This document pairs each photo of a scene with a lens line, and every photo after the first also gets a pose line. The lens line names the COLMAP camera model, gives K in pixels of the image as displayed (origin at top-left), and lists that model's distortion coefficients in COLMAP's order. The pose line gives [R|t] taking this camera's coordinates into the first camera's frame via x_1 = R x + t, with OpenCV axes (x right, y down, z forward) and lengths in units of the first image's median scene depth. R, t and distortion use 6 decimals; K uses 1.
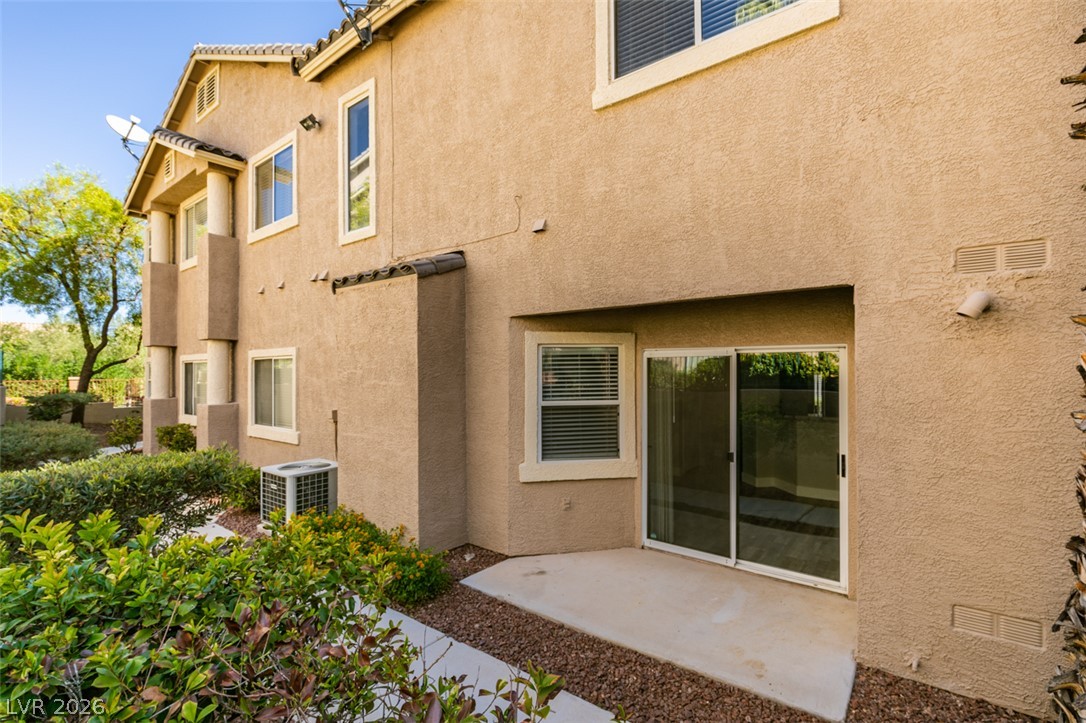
lens RADIAL K [[512.1, 0, 543.0], [0, 512.1, 361.5], [0, 0, 1]] dist [-0.002443, -0.000314]
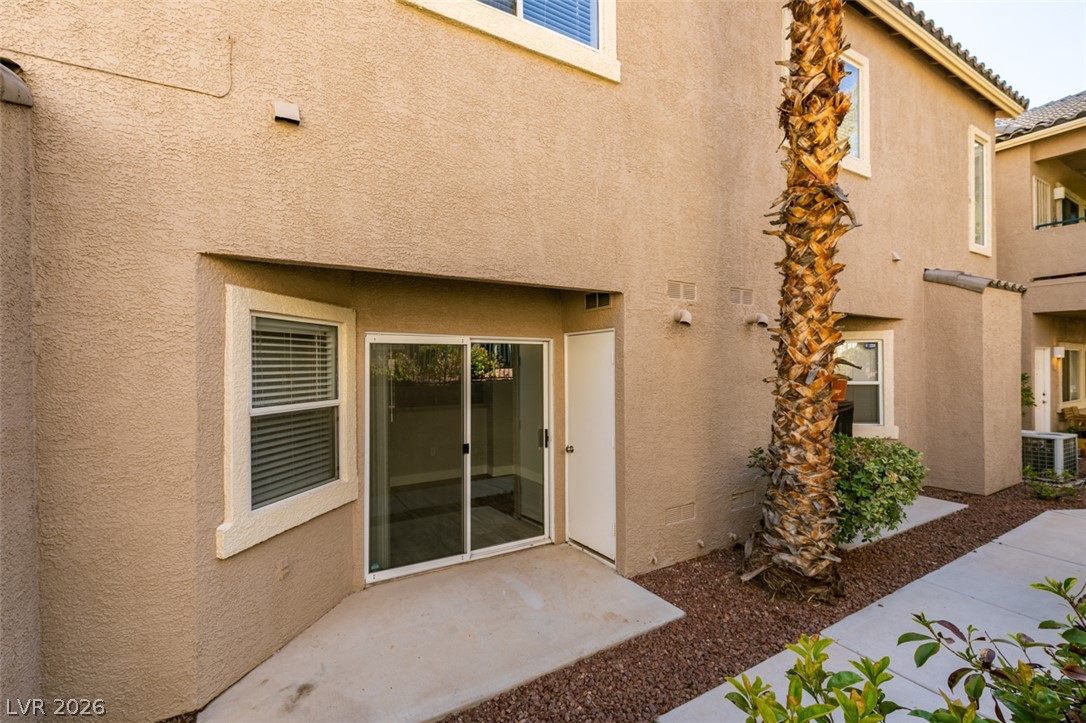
lens RADIAL K [[494.2, 0, 547.3], [0, 494.2, 364.1], [0, 0, 1]] dist [0.004826, 0.000070]
pose [[0.327754, 0.009383, 0.944717, -0.453776], [-0.007893, 0.999943, -0.007193, 0.030152], [-0.944730, -0.005099, 0.327809, 0.526554]]
